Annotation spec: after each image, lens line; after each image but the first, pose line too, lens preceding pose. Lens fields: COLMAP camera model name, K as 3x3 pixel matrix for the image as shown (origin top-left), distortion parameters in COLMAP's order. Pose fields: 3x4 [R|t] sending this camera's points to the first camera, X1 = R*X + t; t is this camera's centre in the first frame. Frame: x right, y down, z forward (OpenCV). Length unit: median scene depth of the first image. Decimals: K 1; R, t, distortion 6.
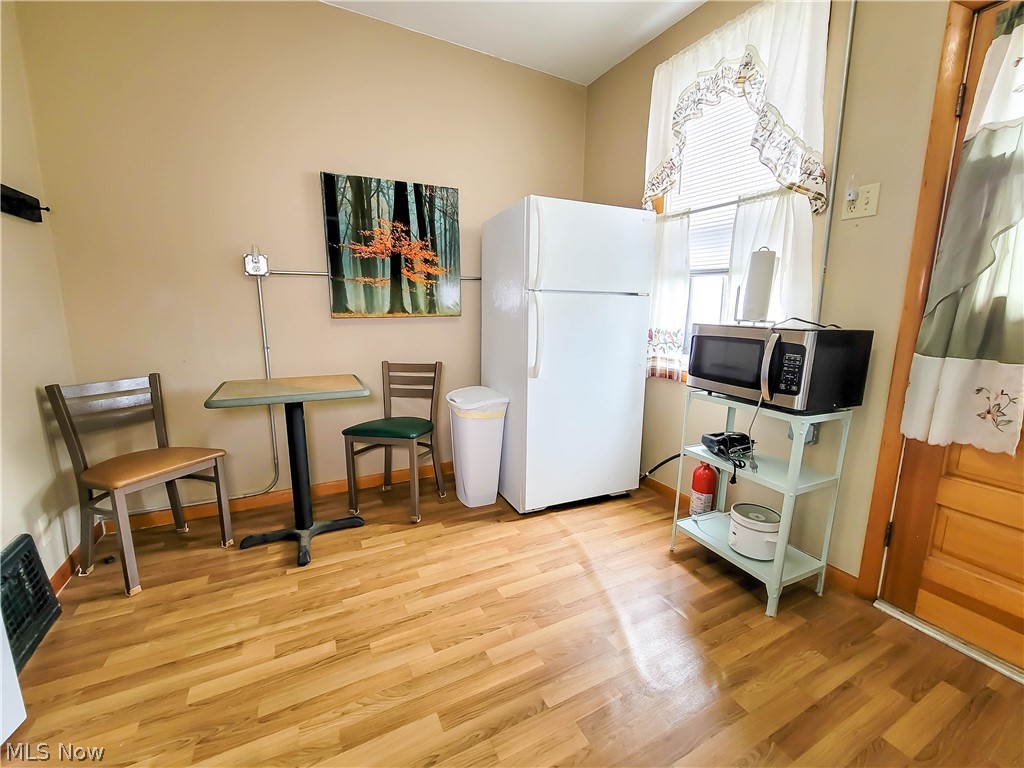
lens RADIAL K [[429.7, 0, 515.4], [0, 429.7, 381.1], [0, 0, 1]] dist [-0.002526, 0.000332]
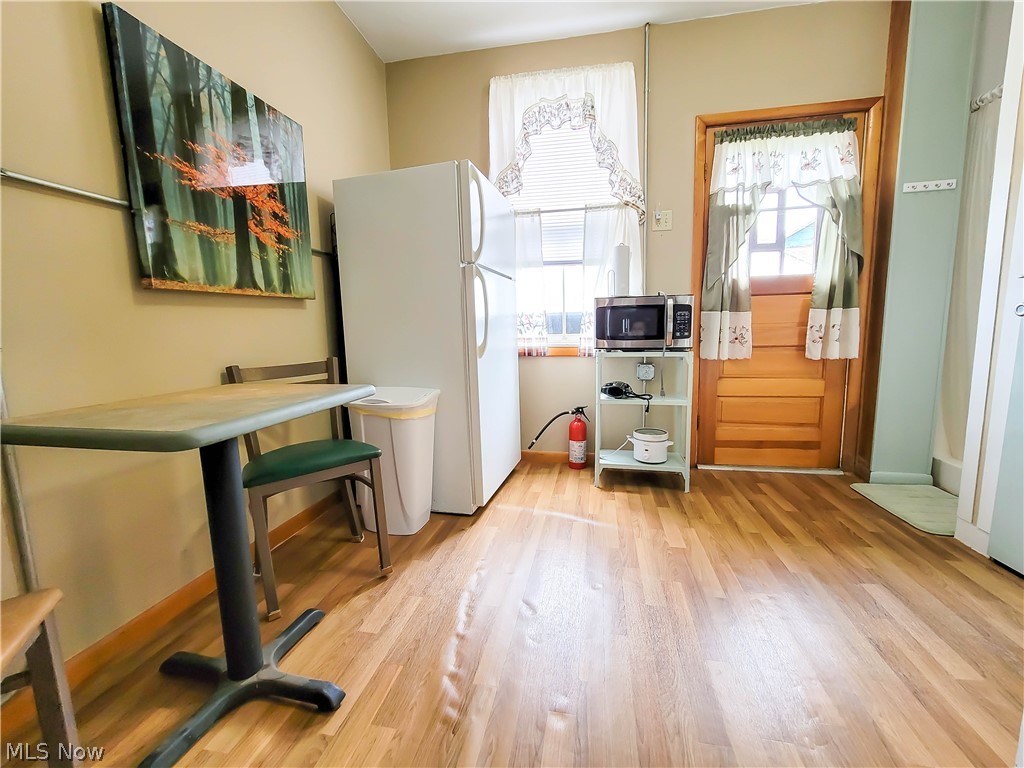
lens RADIAL K [[429.7, 0, 515.4], [0, 429.7, 381.1], [0, 0, 1]] dist [-0.002526, 0.000332]
pose [[0.616696, -0.121891, 0.777708, -0.580759], [0.163989, 0.986157, 0.024524, 0.028315], [-0.769931, 0.112411, 0.628148, 0.331959]]
